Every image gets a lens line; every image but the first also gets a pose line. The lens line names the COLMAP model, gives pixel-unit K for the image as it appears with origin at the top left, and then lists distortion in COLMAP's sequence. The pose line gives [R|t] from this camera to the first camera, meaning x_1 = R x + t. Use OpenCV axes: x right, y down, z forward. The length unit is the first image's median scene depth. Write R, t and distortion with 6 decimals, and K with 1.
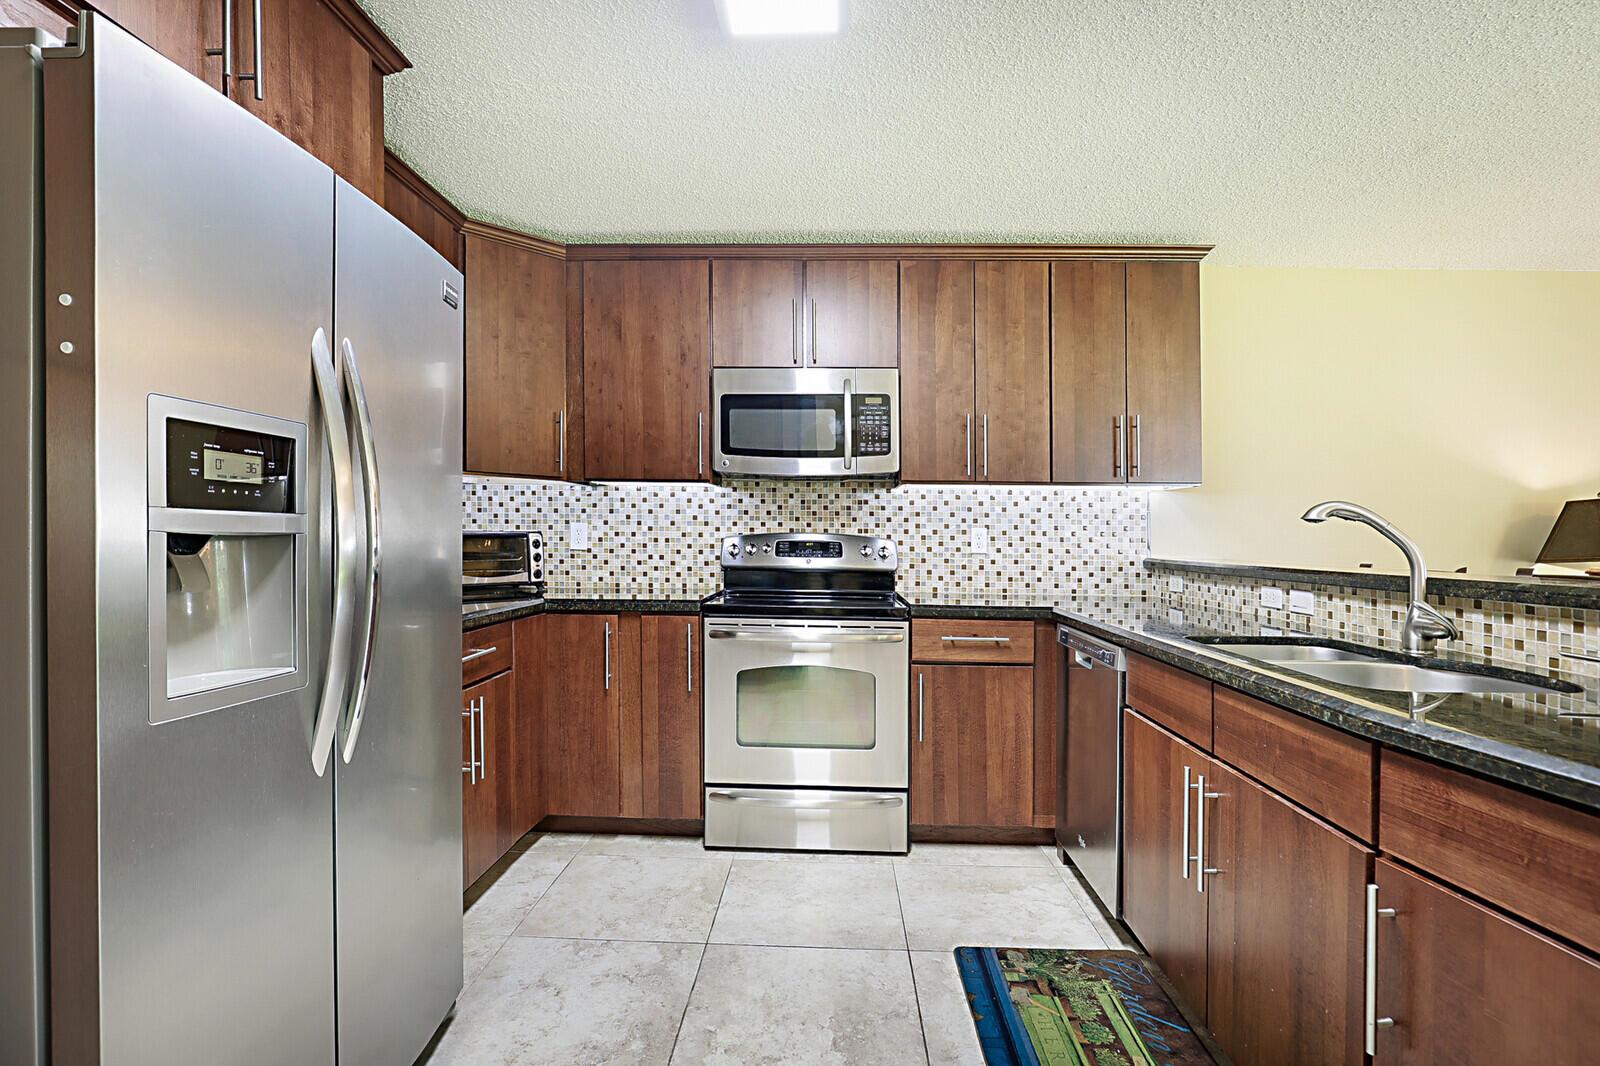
lens RADIAL K [[765.5, 0, 804.2], [0, 765.5, 539.3], [0, 0, 1]] dist [-0.028489, 0.002469]
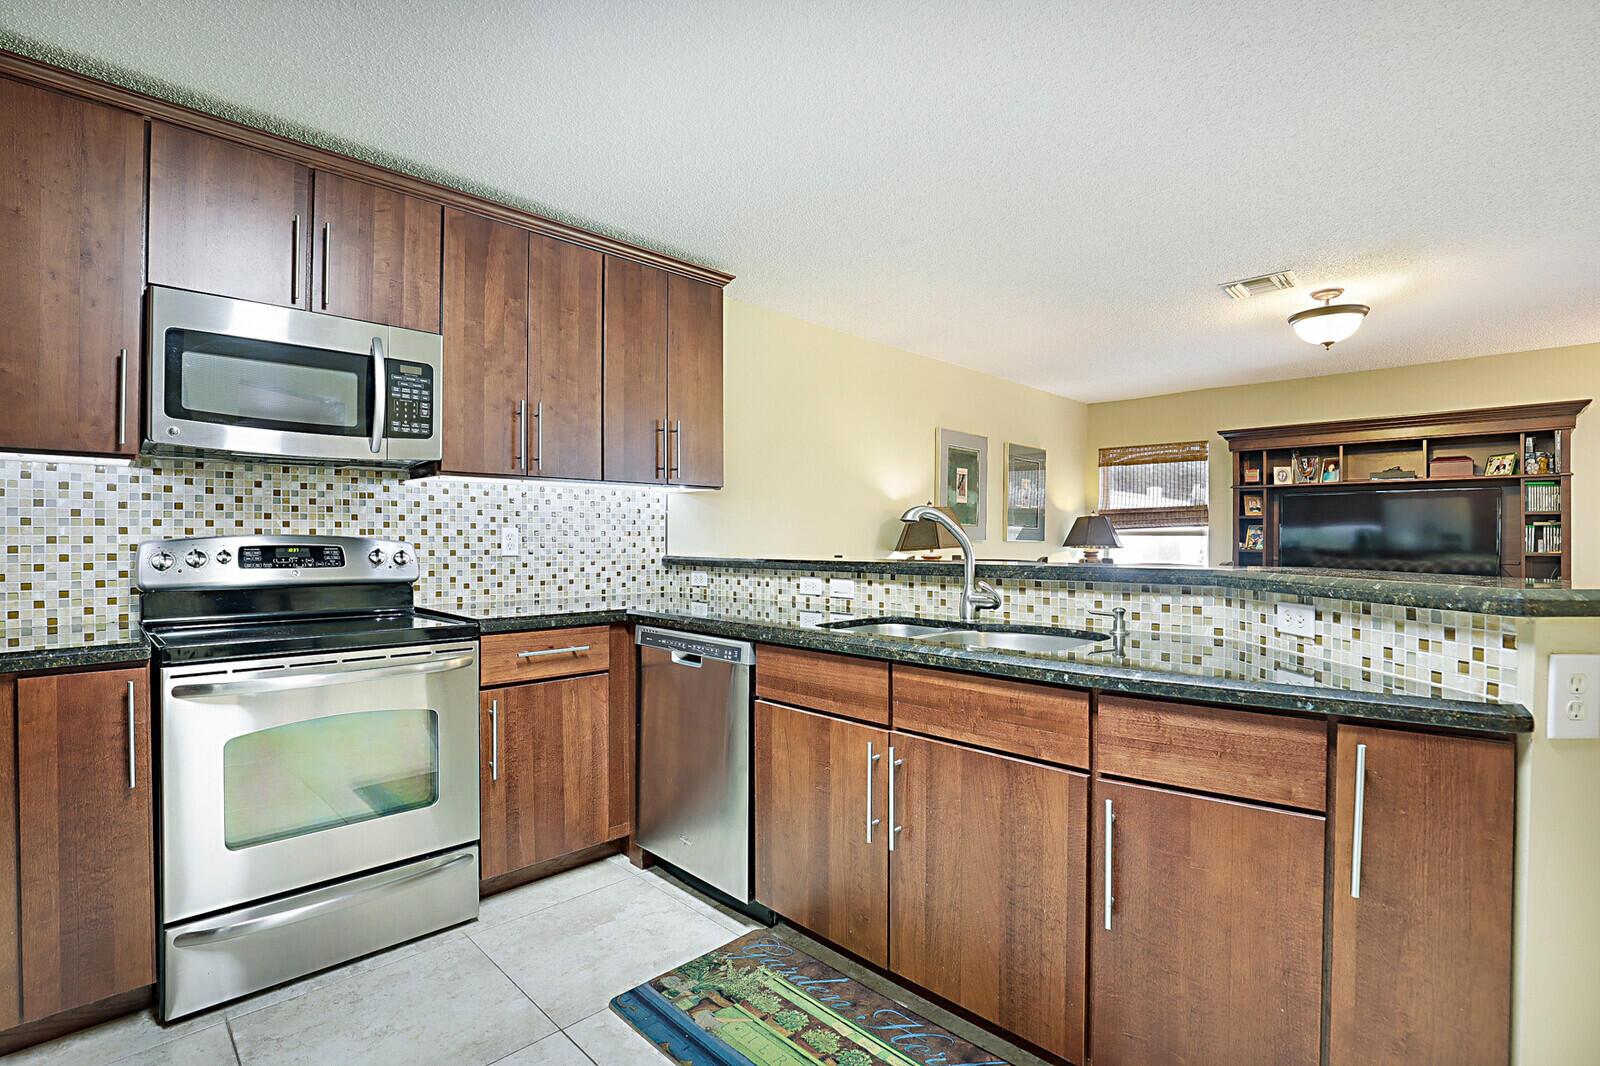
lens RADIAL K [[743.2, 0, 792.8], [0, 743.2, 530.6], [0, 0, 1]] dist [-0.031779, 0.004406]
pose [[0.687683, -0.005676, 0.725988, -0.202836], [0.012531, 0.999913, -0.004052, -0.004370], [-0.725902, 0.011884, 0.687695, 0.185774]]
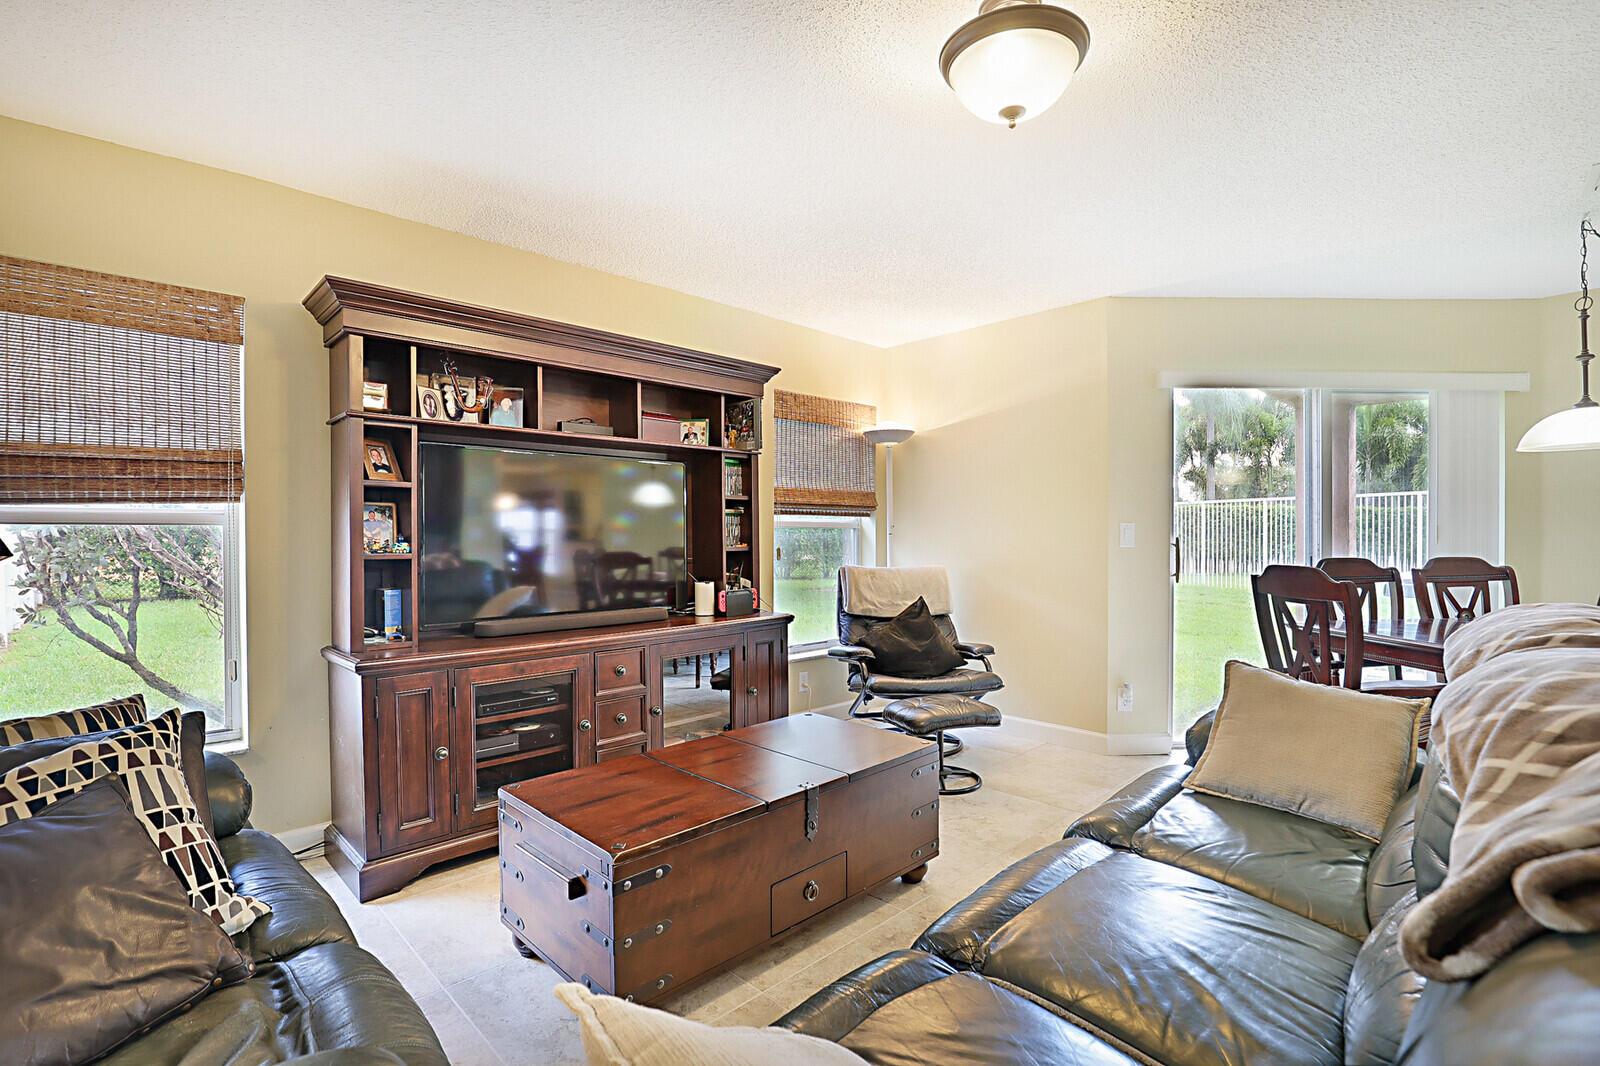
lens RADIAL K [[743.2, 0, 800.1], [0, 743.2, 536.7], [0, 0, 1]] dist [-0.031779, 0.004406]
pose [[-0.719260, -0.016870, 0.694536, 0.993077], [-0.000931, 0.999728, 0.023319, 0.007640], [-0.694740, 0.016126, -0.719080, 0.894864]]
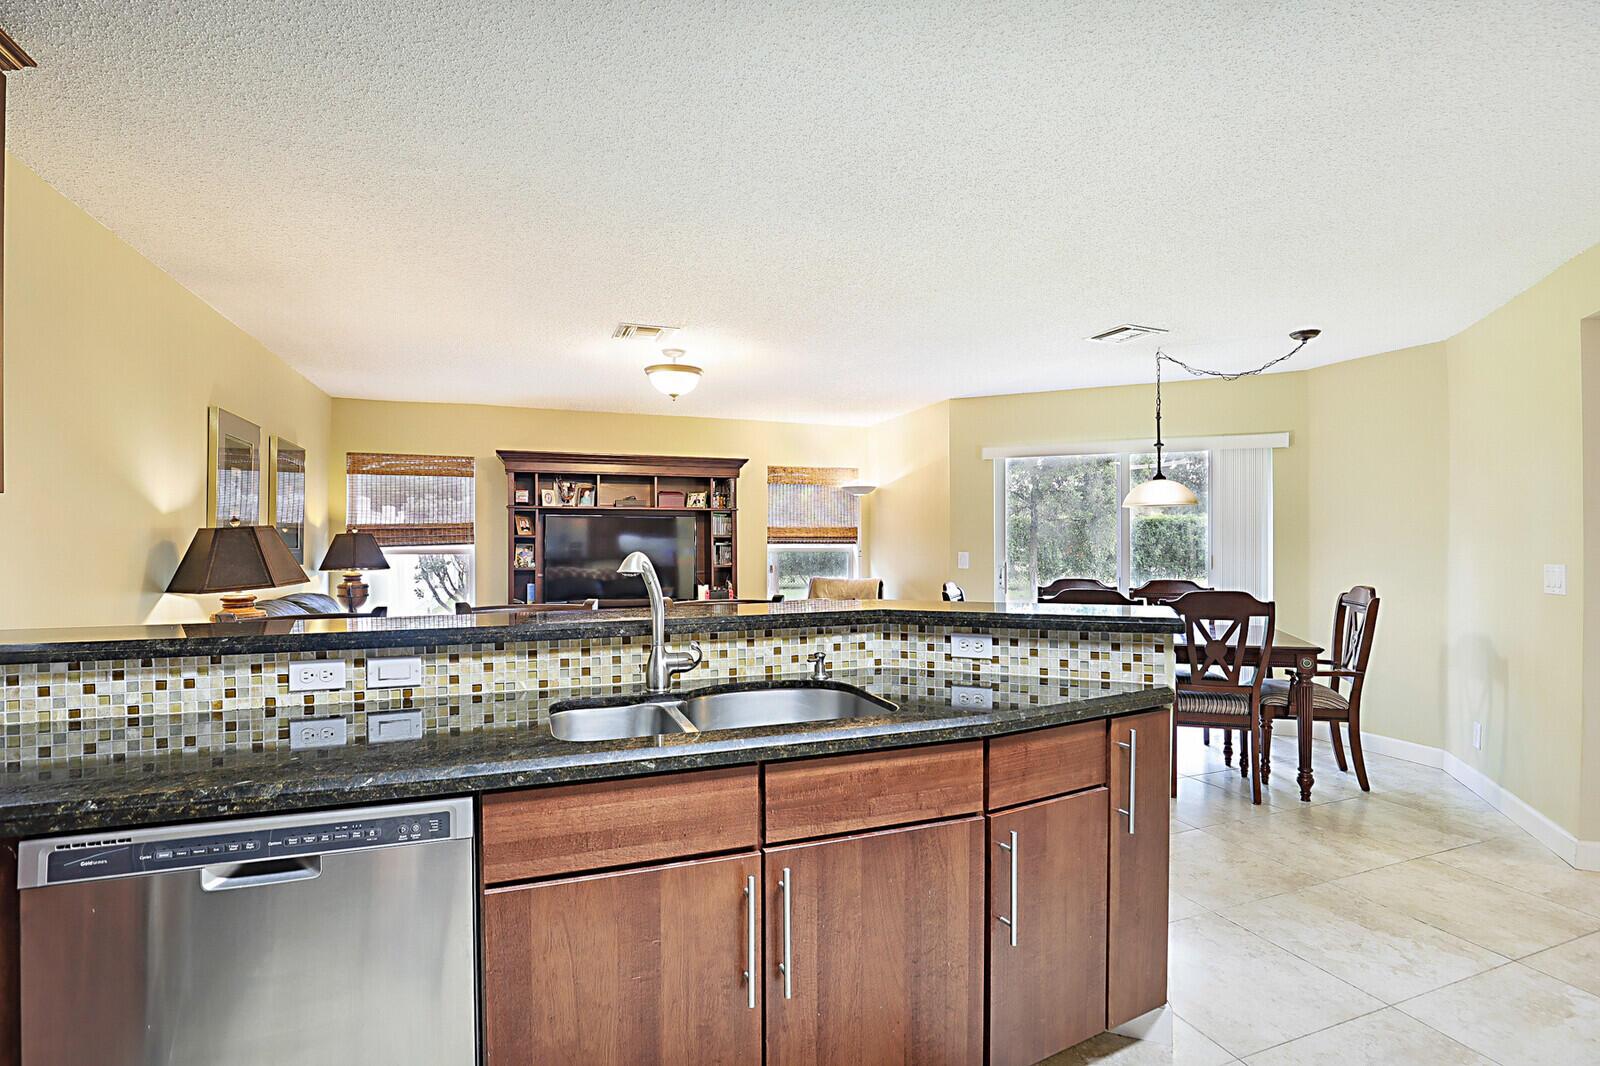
lens RADIAL K [[765.5, 0, 791.0], [0, 765.5, 538.5], [0, 0, 1]] dist [-0.028489, 0.002469]
pose [[-0.372362, -0.010378, 0.928029, -0.166274], [0.004561, 0.999905, 0.013012, -0.048410], [-0.928076, 0.009078, -0.372280, 0.711475]]
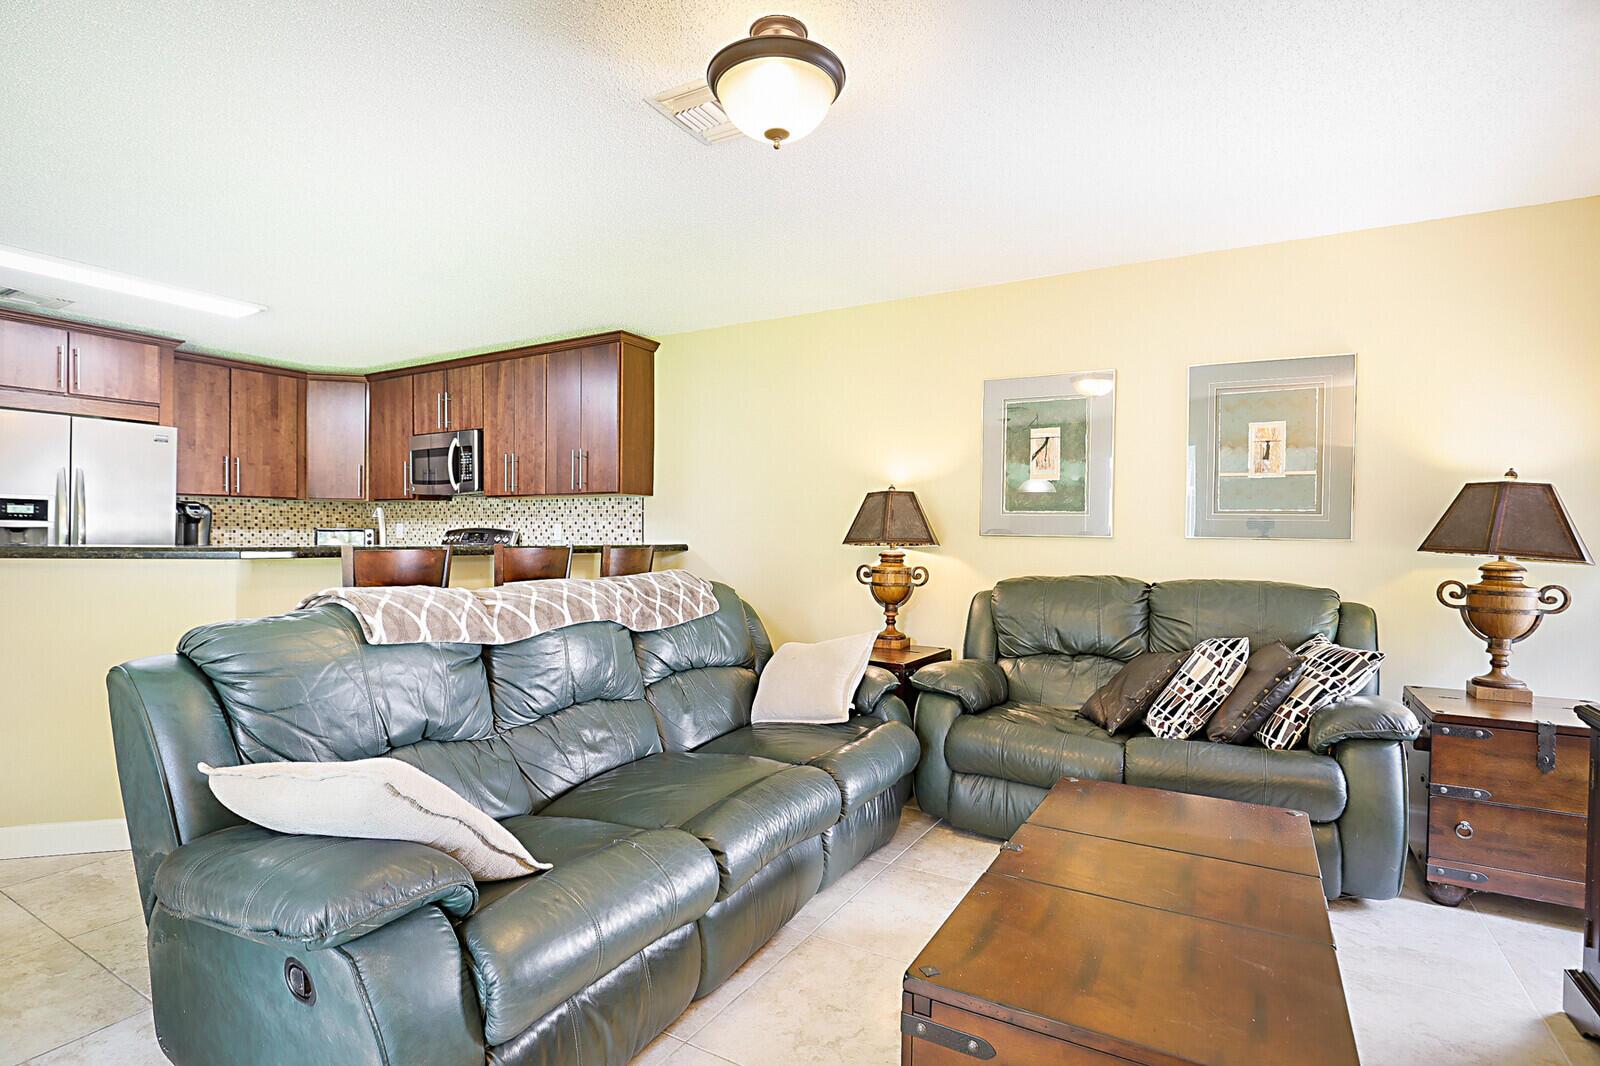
lens RADIAL K [[767.8, 0, 764.2], [0, 767.8, 522.0], [0, 0, 1]] dist [-0.027435, 0.000401]
pose [[0.878663, -0.012847, -0.477270, 1.546842], [0.001367, 0.999702, -0.024393, 0.023036], [0.477441, 0.020781, 0.878418, -0.180315]]
